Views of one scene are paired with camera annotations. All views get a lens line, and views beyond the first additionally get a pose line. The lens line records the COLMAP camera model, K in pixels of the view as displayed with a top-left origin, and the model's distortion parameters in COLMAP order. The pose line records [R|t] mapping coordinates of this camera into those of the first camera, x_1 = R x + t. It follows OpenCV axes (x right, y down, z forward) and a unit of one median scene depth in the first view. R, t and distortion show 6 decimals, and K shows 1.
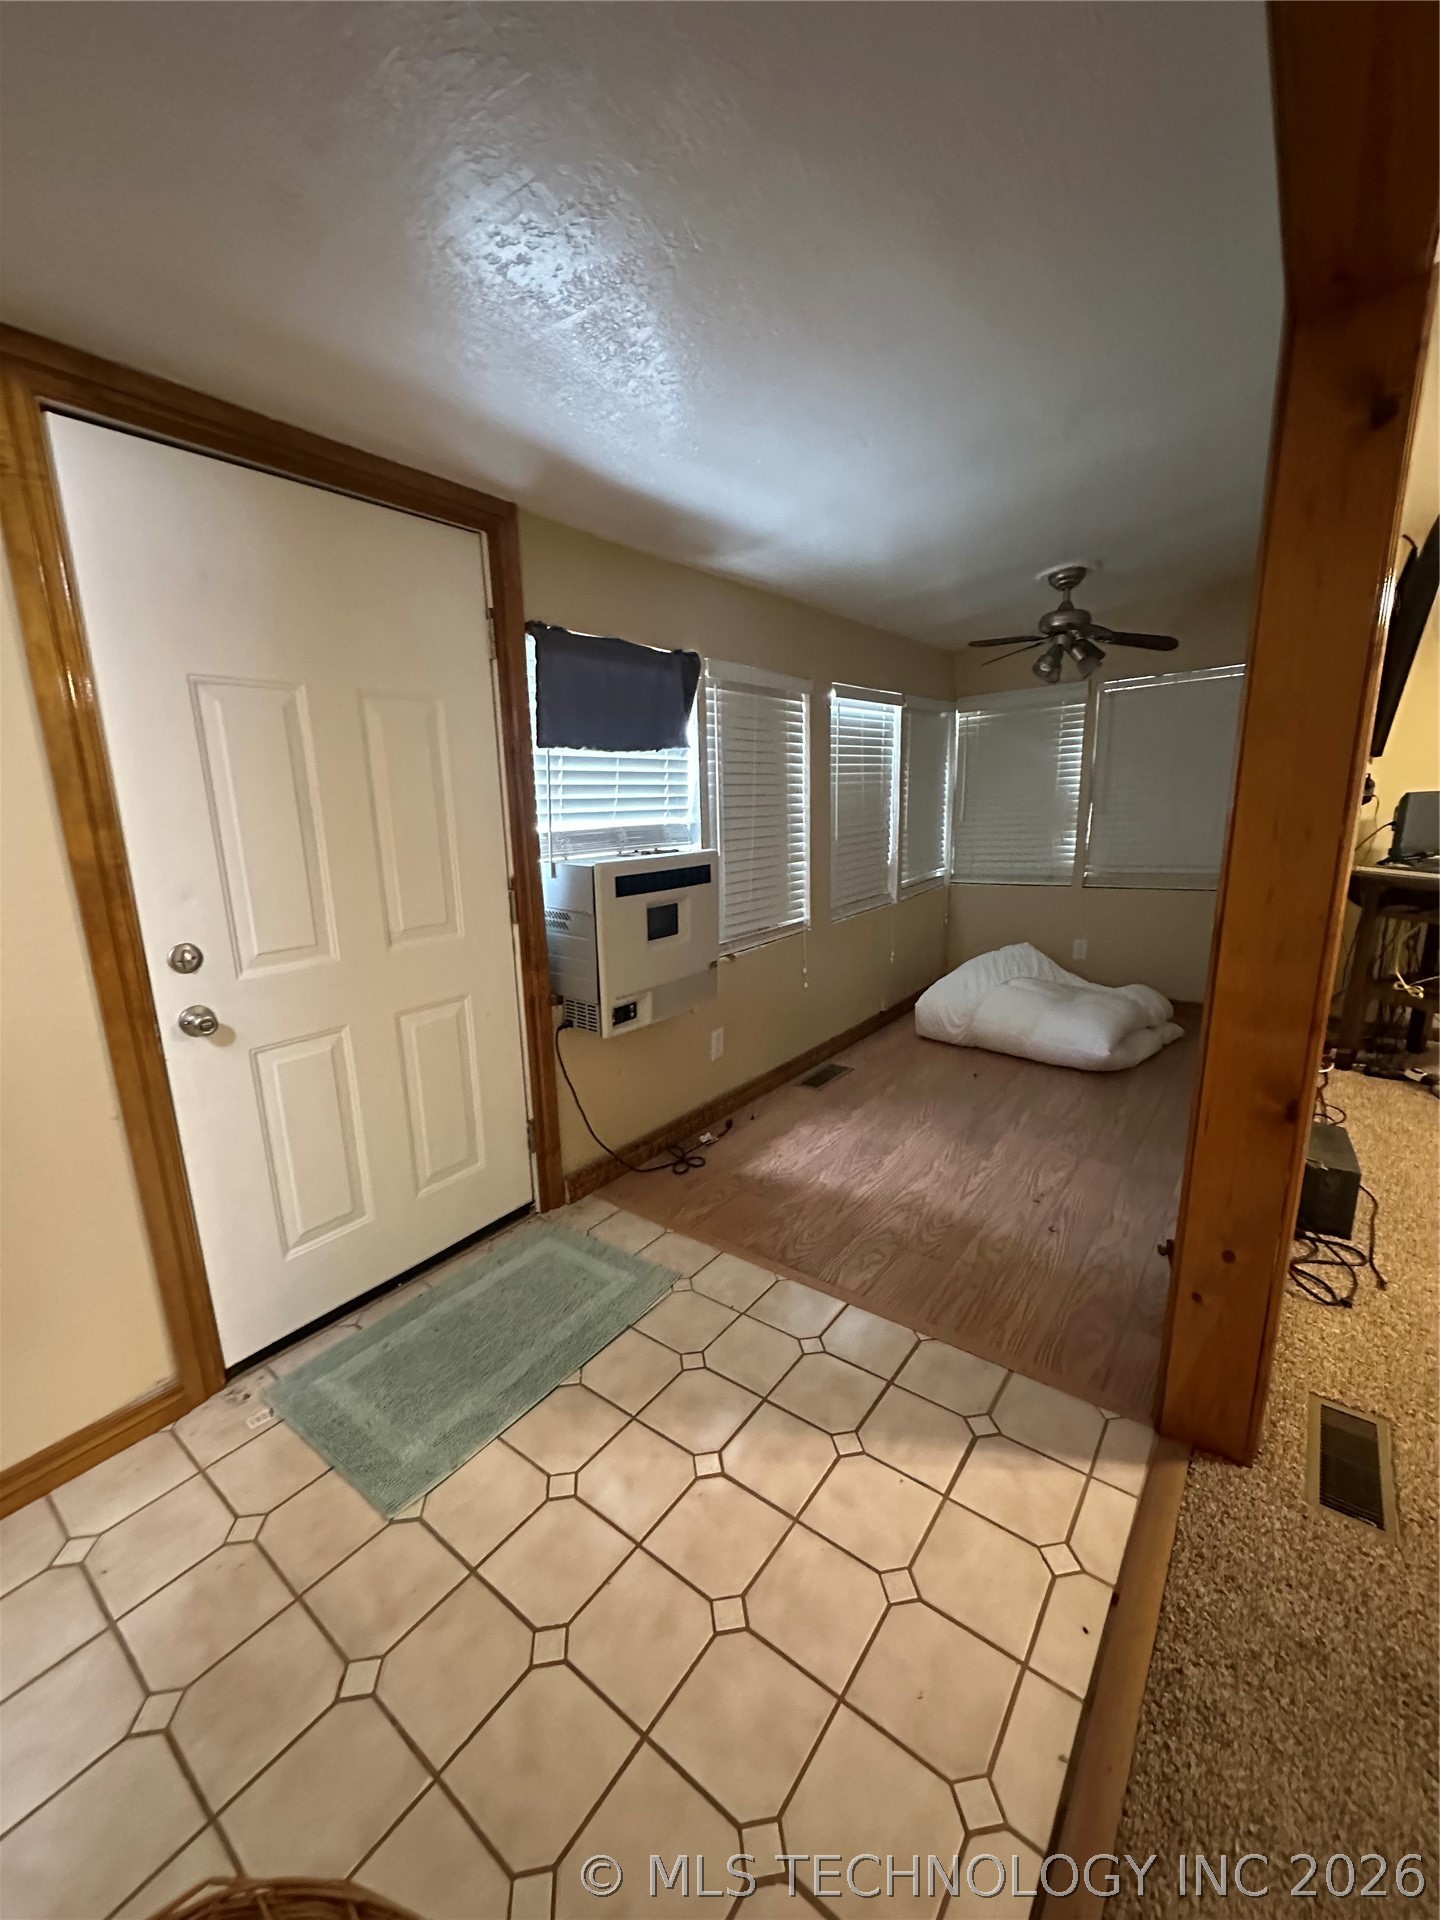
lens RADIAL K [[766.3, 0, 717.0], [0, 766.3, 959.3], [0, 0, 1]] dist [-0.002543, -0.000394]
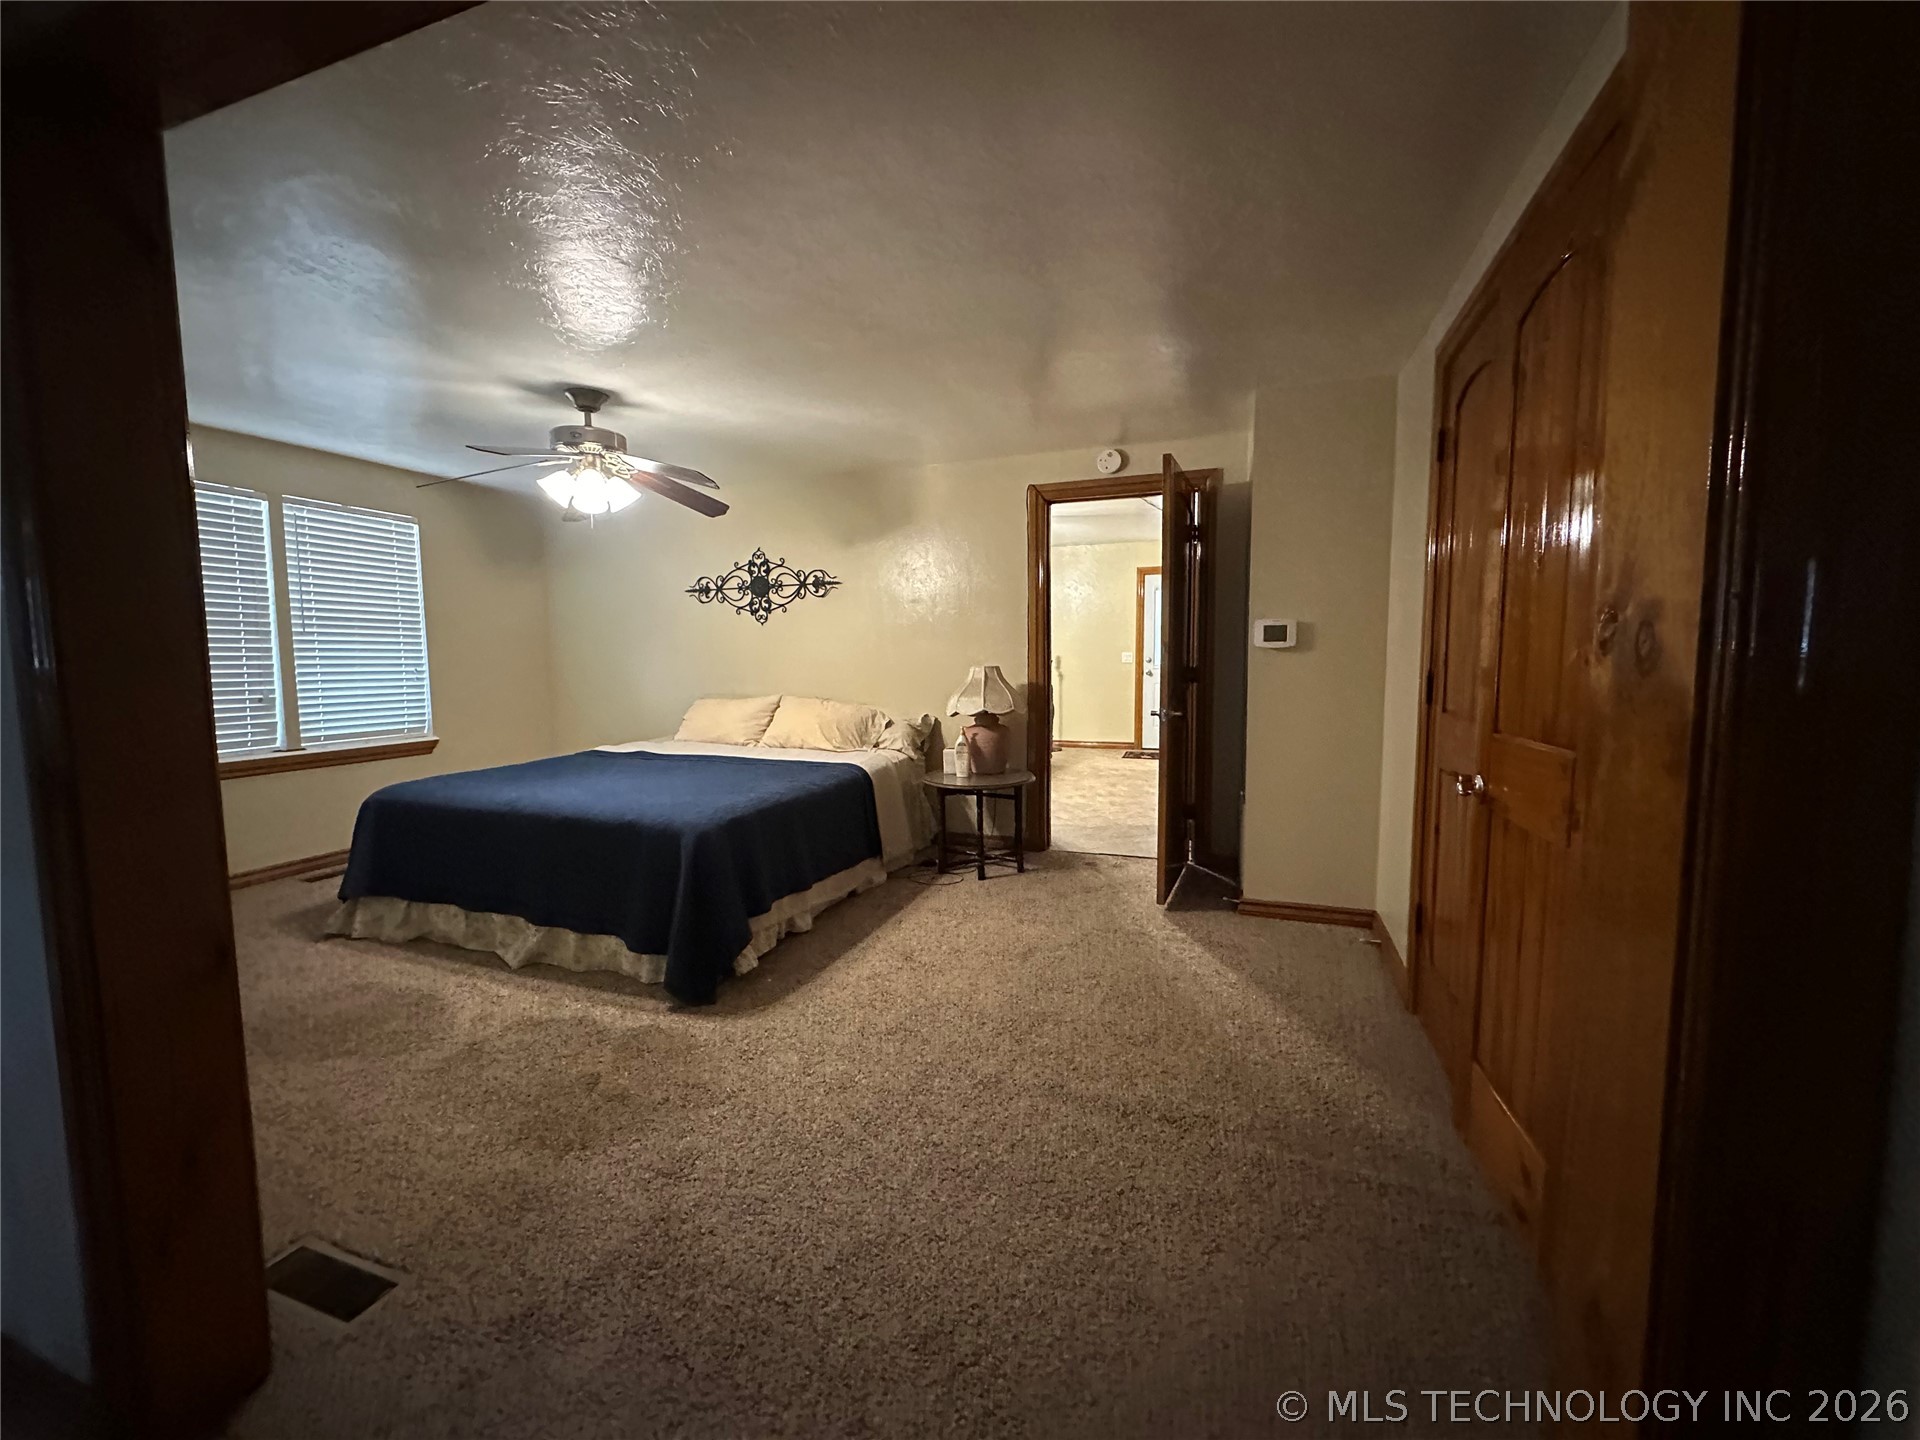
lens RADIAL K [[766.3, 0, 965.9], [0, 766.3, 719.9], [0, 0, 1]] dist [-0.002543, -0.000394]
pose [[-0.313620, -0.059579, 0.947678, -0.304656], [0.222920, 0.965517, 0.134473, 0.000029], [-0.923011, 0.253430, -0.289524, 0.294336]]
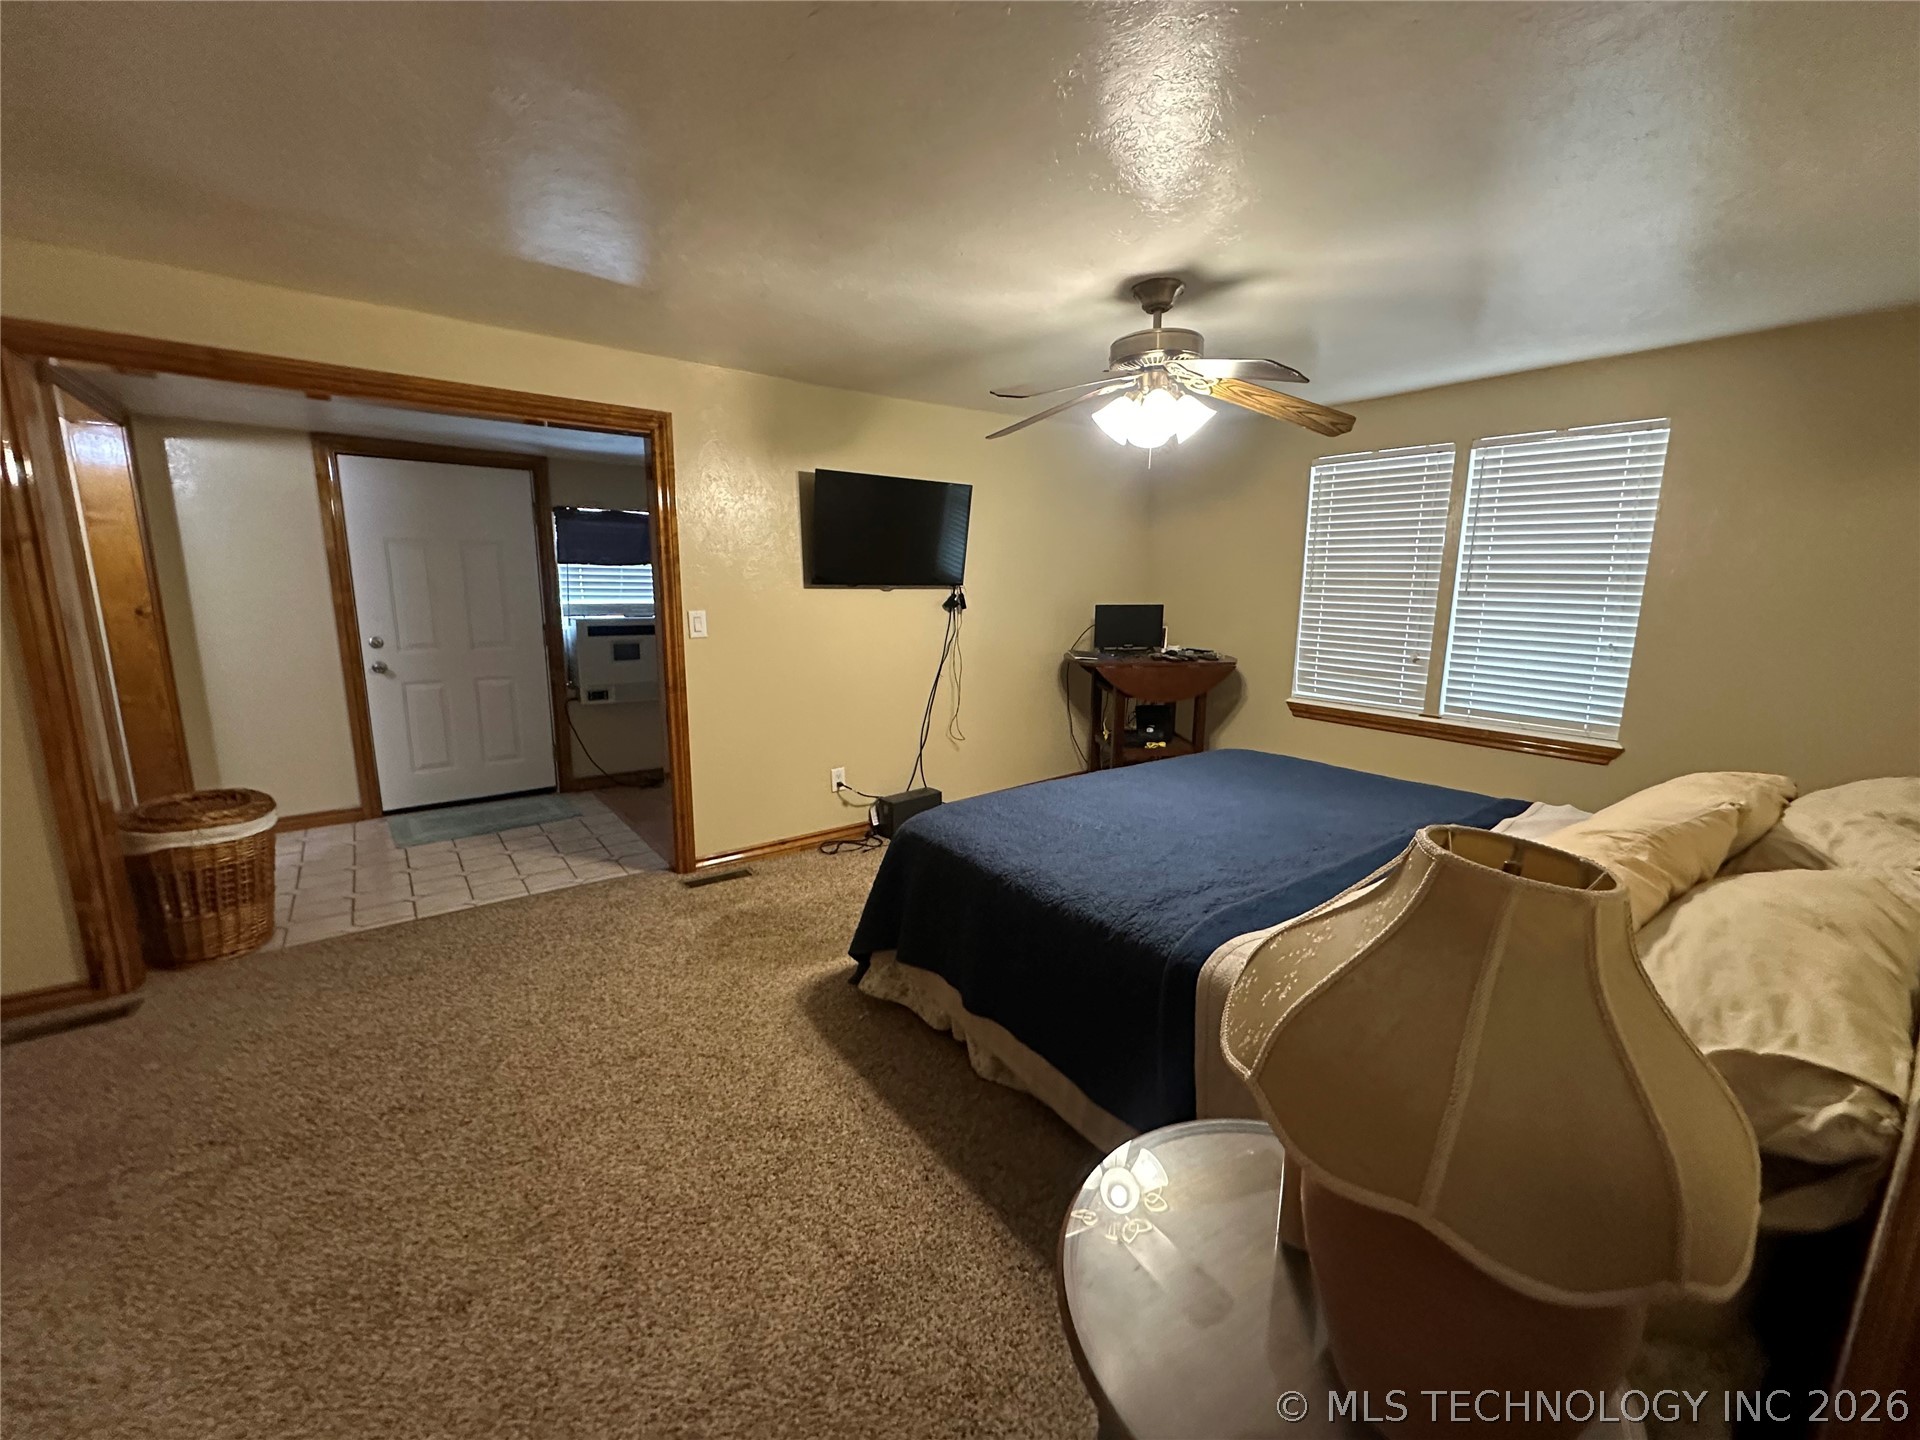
lens RADIAL K [[766.3, 0, 966.6], [0, 766.3, 718.5], [0, 0, 1]] dist [-0.002543, -0.000394]
pose [[0.965532, 0.080575, -0.247501, 1.769817], [-0.090347, 0.995506, -0.028366, 0.136753], [0.244103, 0.049750, 0.968472, -0.949771]]
